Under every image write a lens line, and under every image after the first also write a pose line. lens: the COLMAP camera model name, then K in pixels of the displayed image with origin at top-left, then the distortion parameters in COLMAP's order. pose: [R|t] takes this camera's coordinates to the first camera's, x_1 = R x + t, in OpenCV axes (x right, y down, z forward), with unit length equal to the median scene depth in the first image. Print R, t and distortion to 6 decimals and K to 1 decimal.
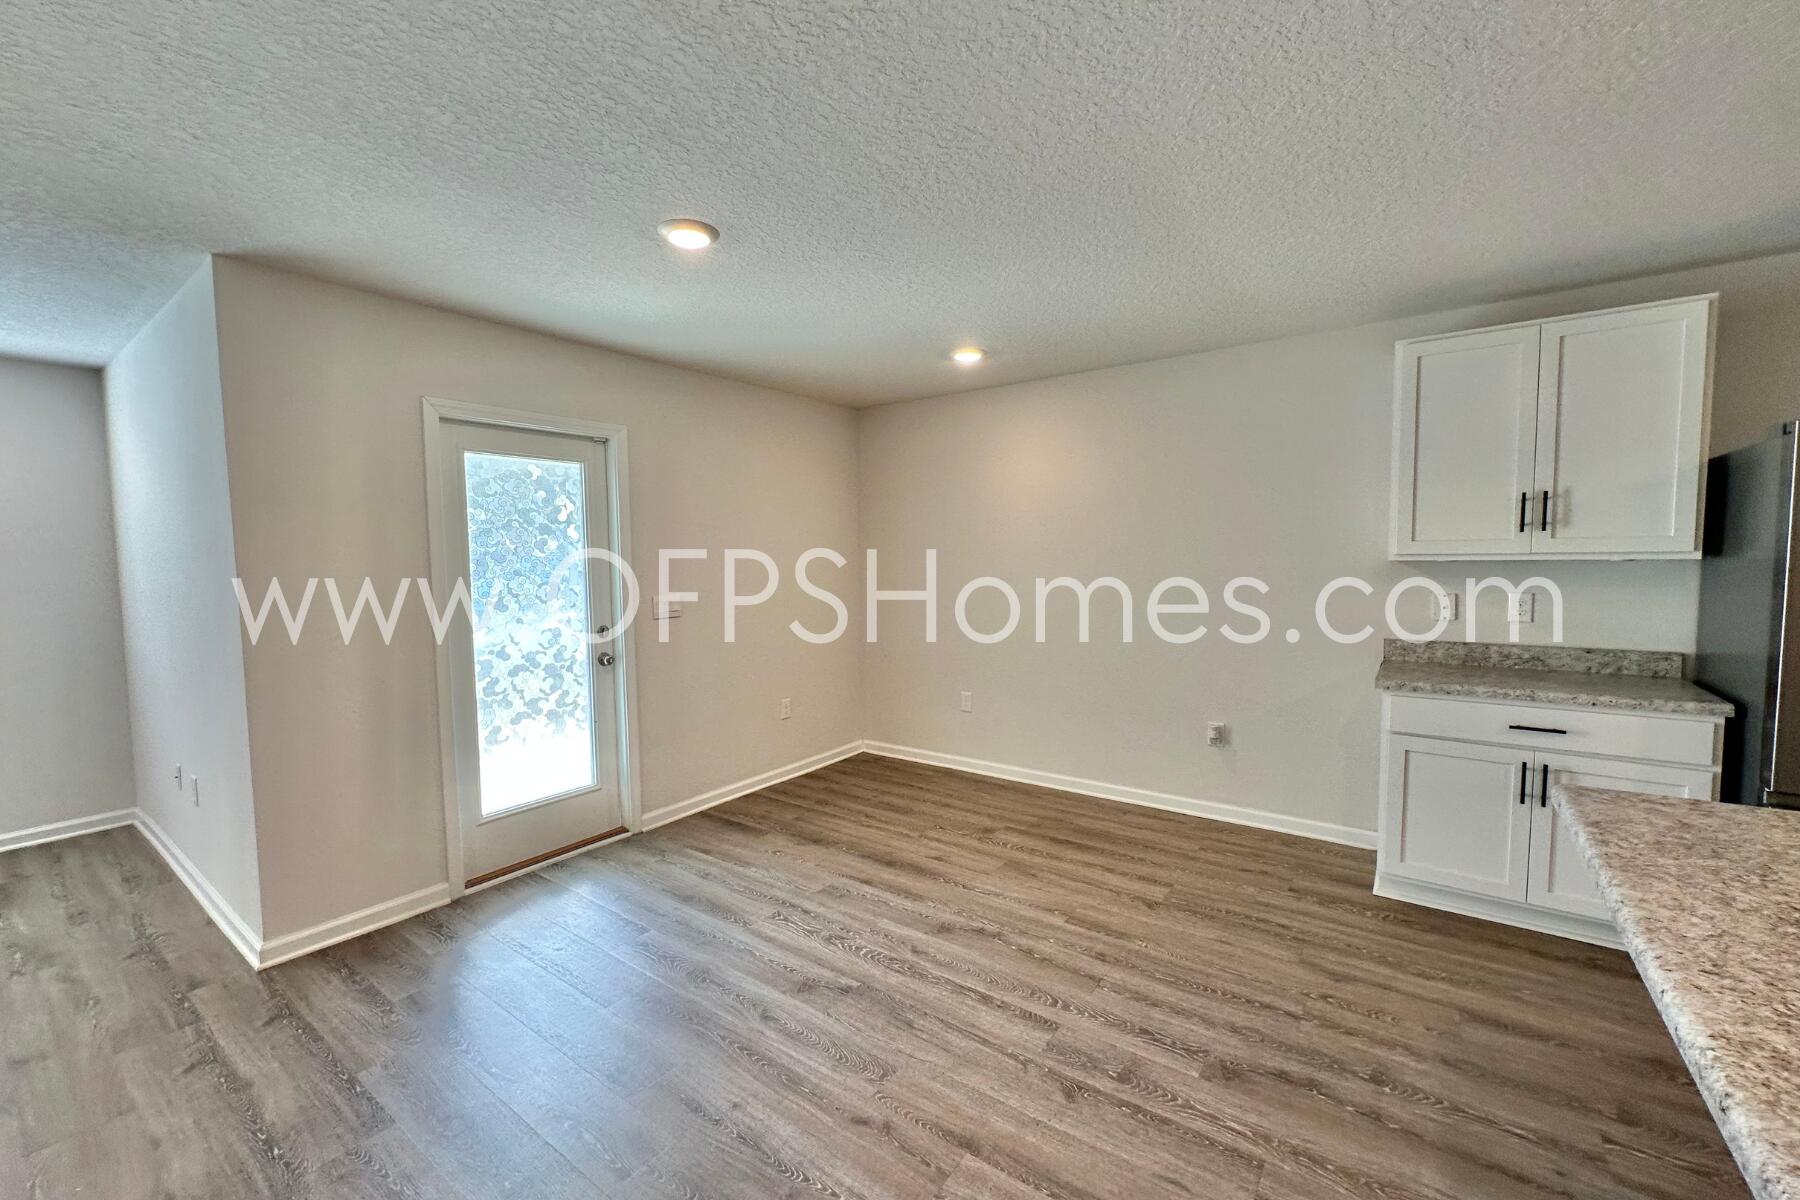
lens RADIAL K [[717.5, 0, 900.0], [0, 717.5, 600.0], [0, 0, 1]] dist [-0.000889, 0.000218]
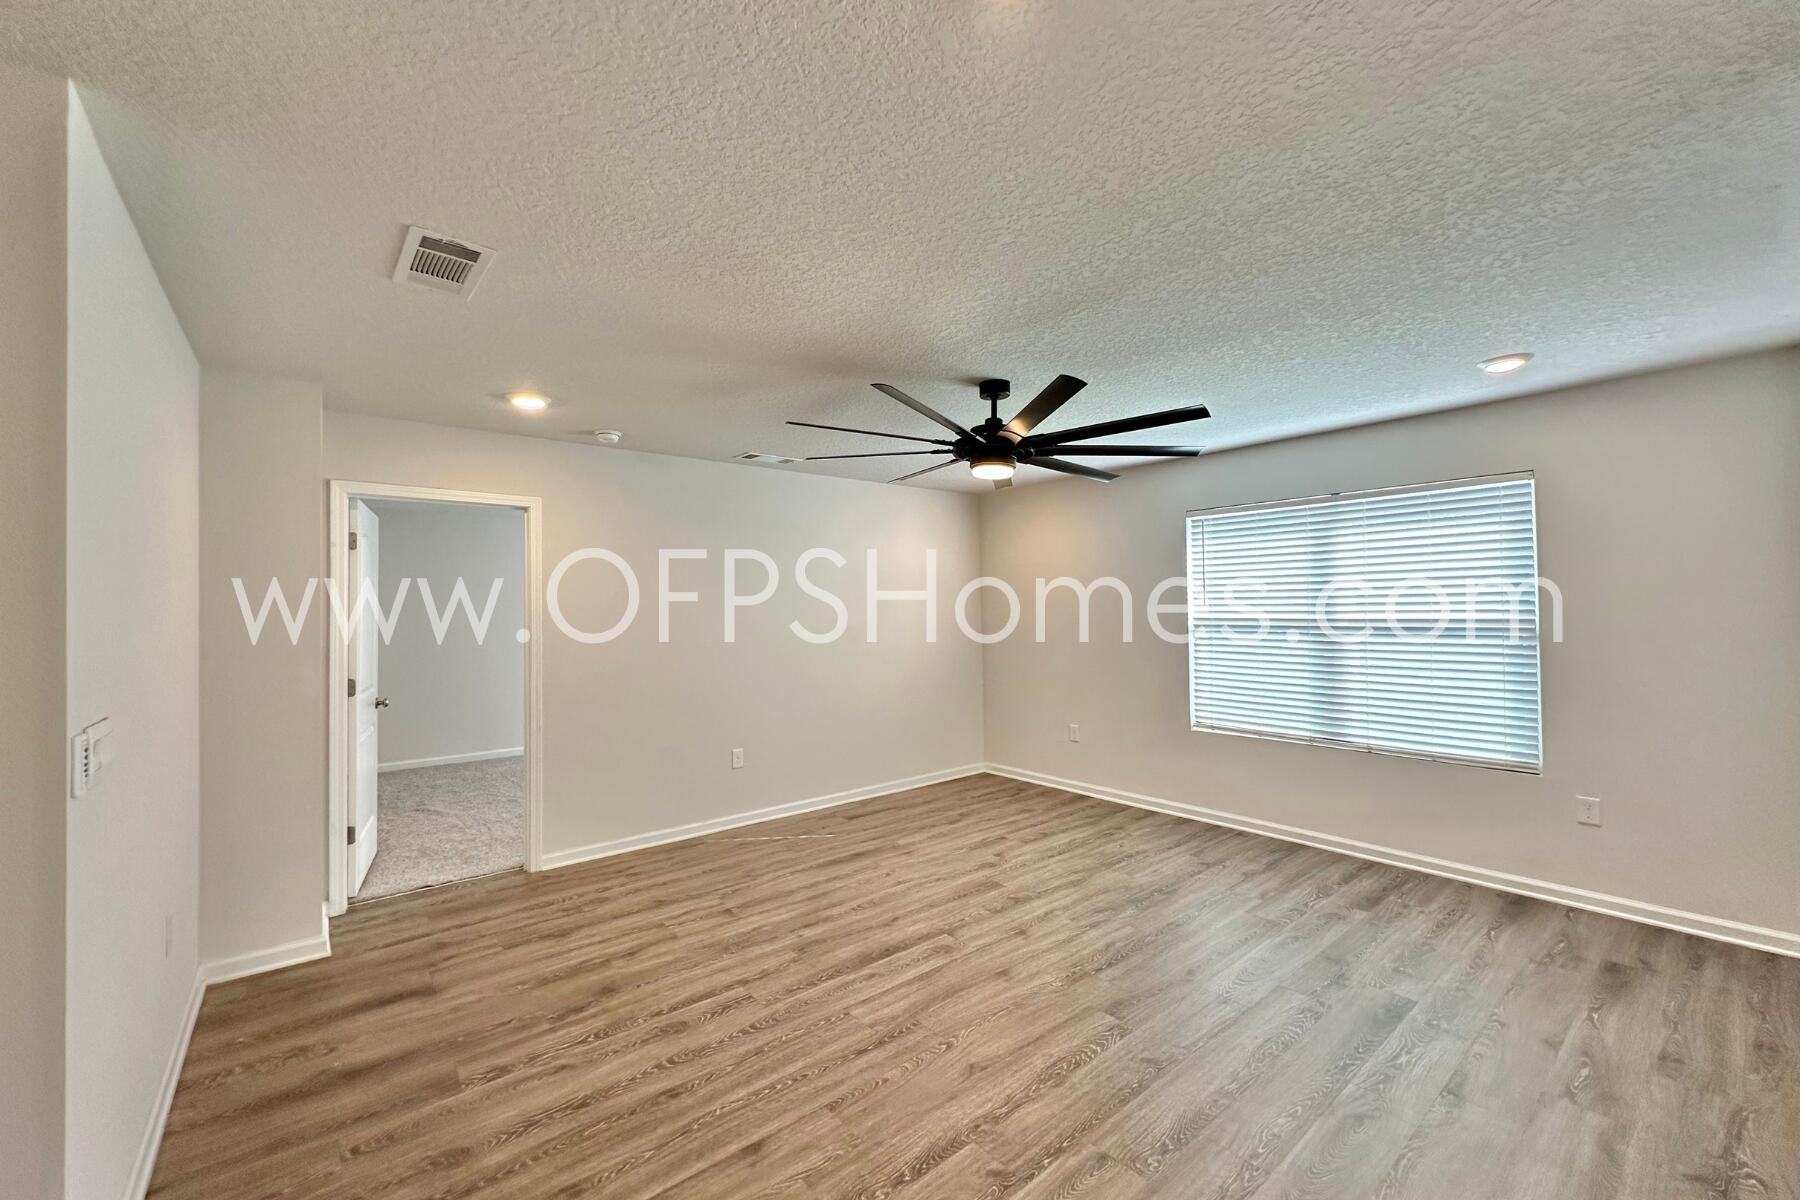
lens RADIAL K [[714.6, 0, 900.0], [0, 714.6, 600.0], [0, 0, 1]] dist [-0.000690, -0.000194]
pose [[-0.245021, 0.000489, -0.969518, -0.215395], [-0.044318, 0.998949, 0.011704, -0.027914], [0.968504, 0.045835, -0.244742, 0.386601]]
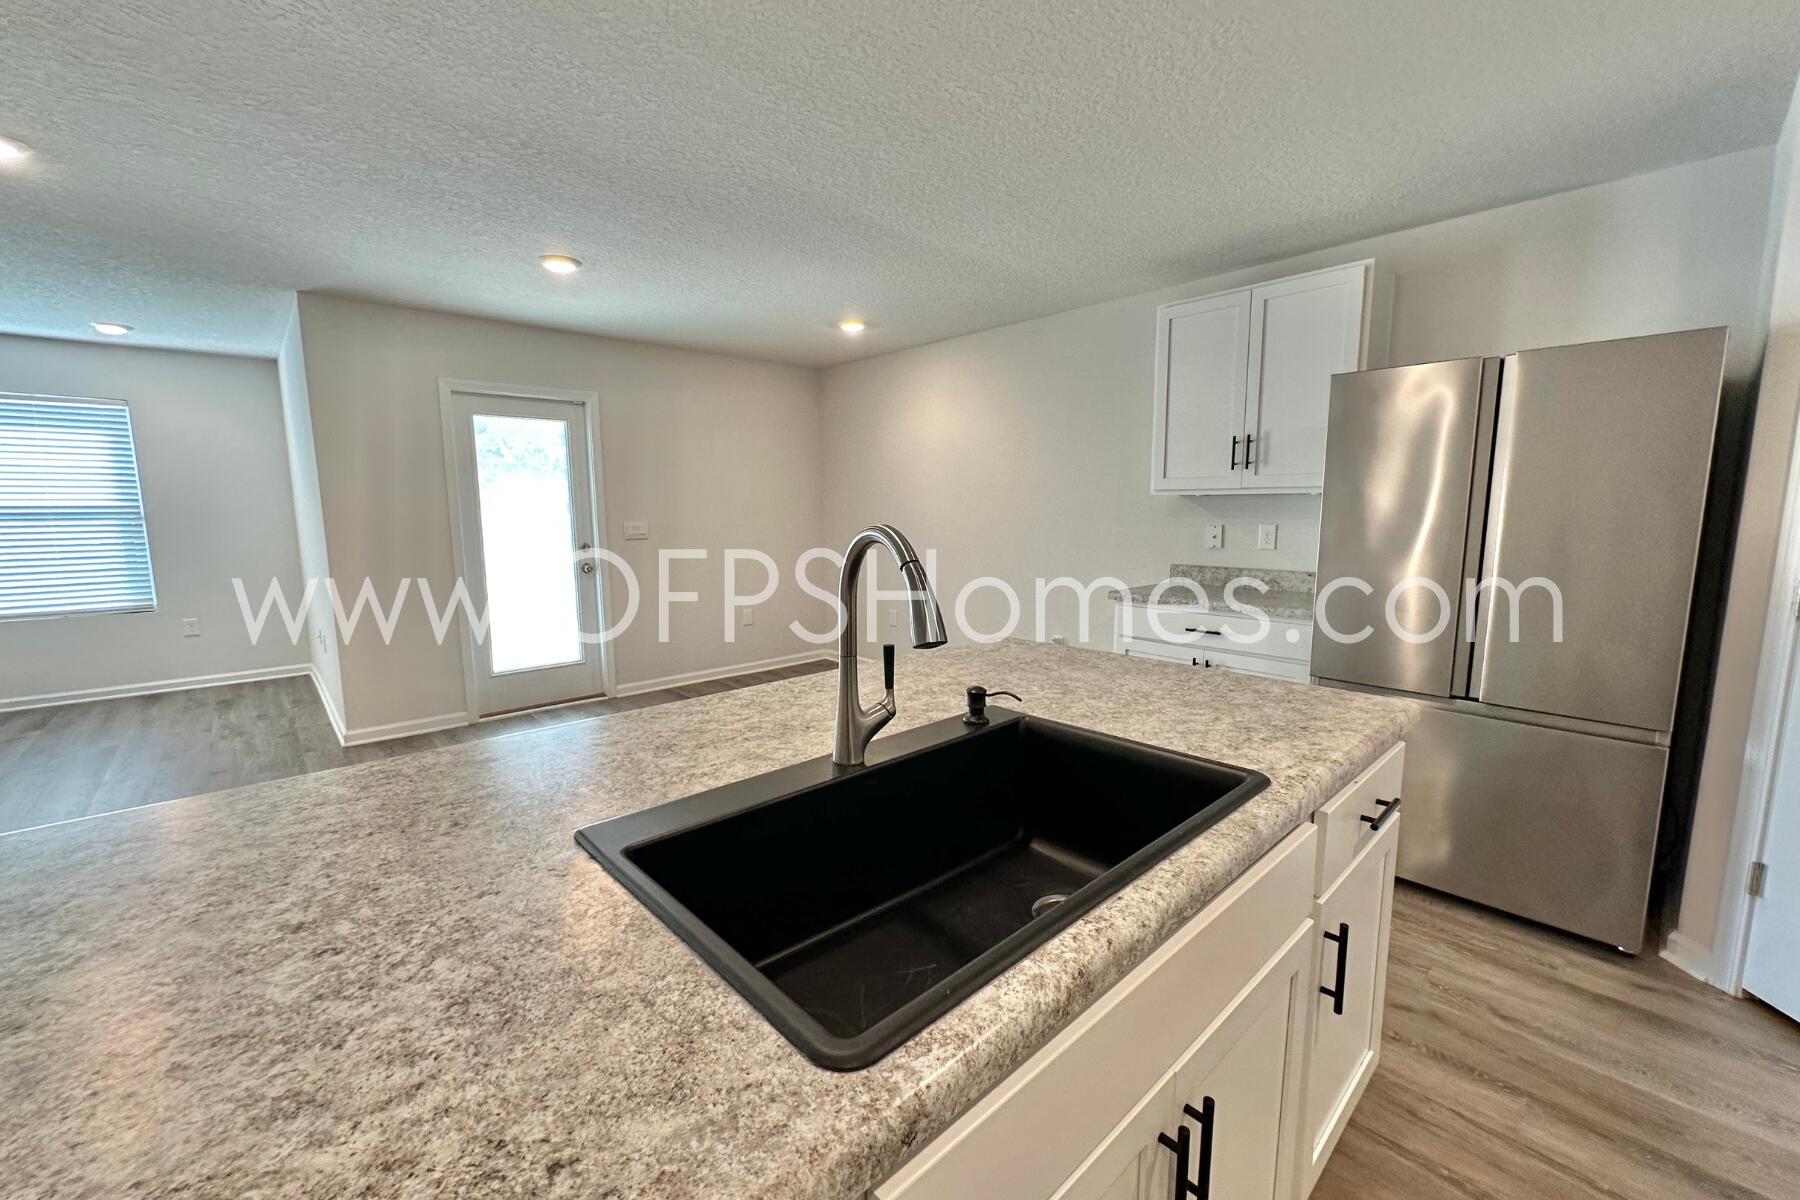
lens RADIAL K [[717.5, 0, 900.0], [0, 717.5, 600.0], [0, 0, 1]] dist [-0.000889, 0.000218]
pose [[0.980750, 0.032712, -0.192509, 0.573914], [-0.018805, 0.997108, 0.073632, 0.042495], [0.194361, -0.068594, 0.978529, -0.281723]]
